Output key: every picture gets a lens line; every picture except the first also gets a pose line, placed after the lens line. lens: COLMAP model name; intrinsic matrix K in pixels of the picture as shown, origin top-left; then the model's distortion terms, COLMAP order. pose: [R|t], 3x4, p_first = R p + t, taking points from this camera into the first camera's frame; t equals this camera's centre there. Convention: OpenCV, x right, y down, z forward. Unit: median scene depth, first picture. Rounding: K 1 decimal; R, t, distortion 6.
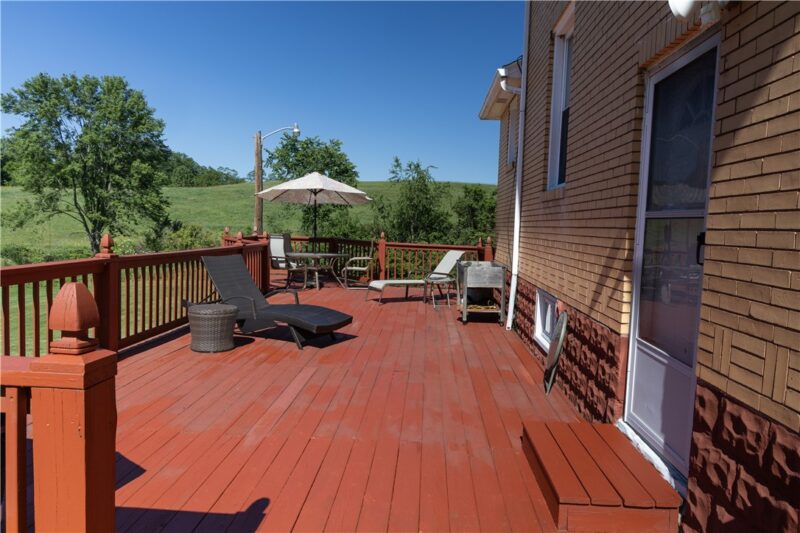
lens RADIAL K [[551.8, 0, 400.0], [0, 551.8, 266.5], [0, 0, 1]] dist [-0.001782, 0.039485]
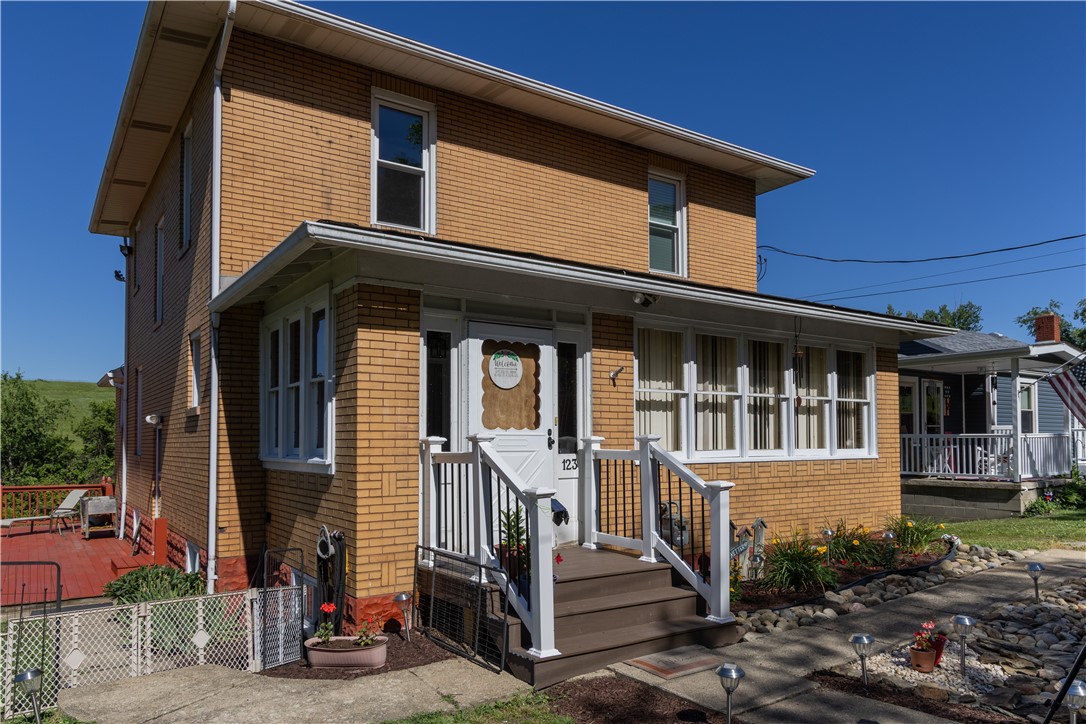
lens RADIAL K [[734.8, 0, 545.6], [0, 734.8, 420.1], [0, 0, 1]] dist [0.004714, 0.003876]
pose [[0.787769, -0.016967, 0.615738, -0.067404], [0.077759, 0.994363, -0.072084, 0.012240], [-0.611044, 0.104665, 0.784647, -0.714682]]
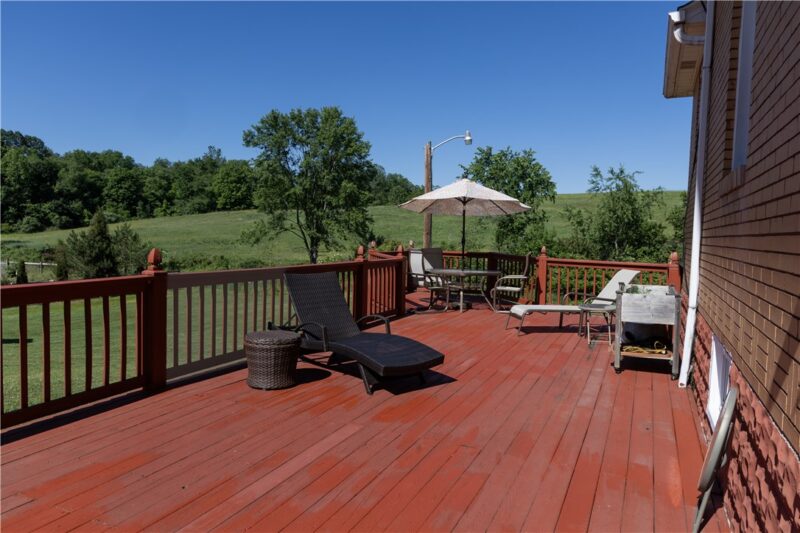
lens RADIAL K [[551.8, 0, 400.0], [0, 551.8, 266.5], [0, 0, 1]] dist [-0.001782, 0.039485]
pose [[0.932151, 0.011888, -0.361876, 0.061218], [-0.021668, 0.999501, -0.022981, -0.006431], [0.361422, 0.029263, 0.931943, 0.118047]]
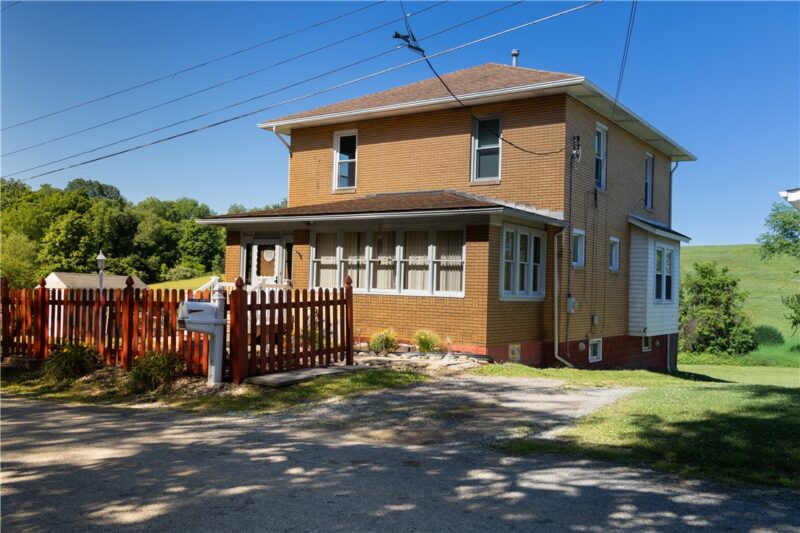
lens RADIAL K [[729.4, 0, 400.1], [0, 729.4, 285.0], [0, 0, 1]] dist [0.004355, 0.001831]
pose [[0.857611, -0.006509, -0.514257, 1.086942], [-0.043395, 0.995438, -0.084968, 0.098650], [0.512464, 0.095186, 0.853417, -1.322708]]
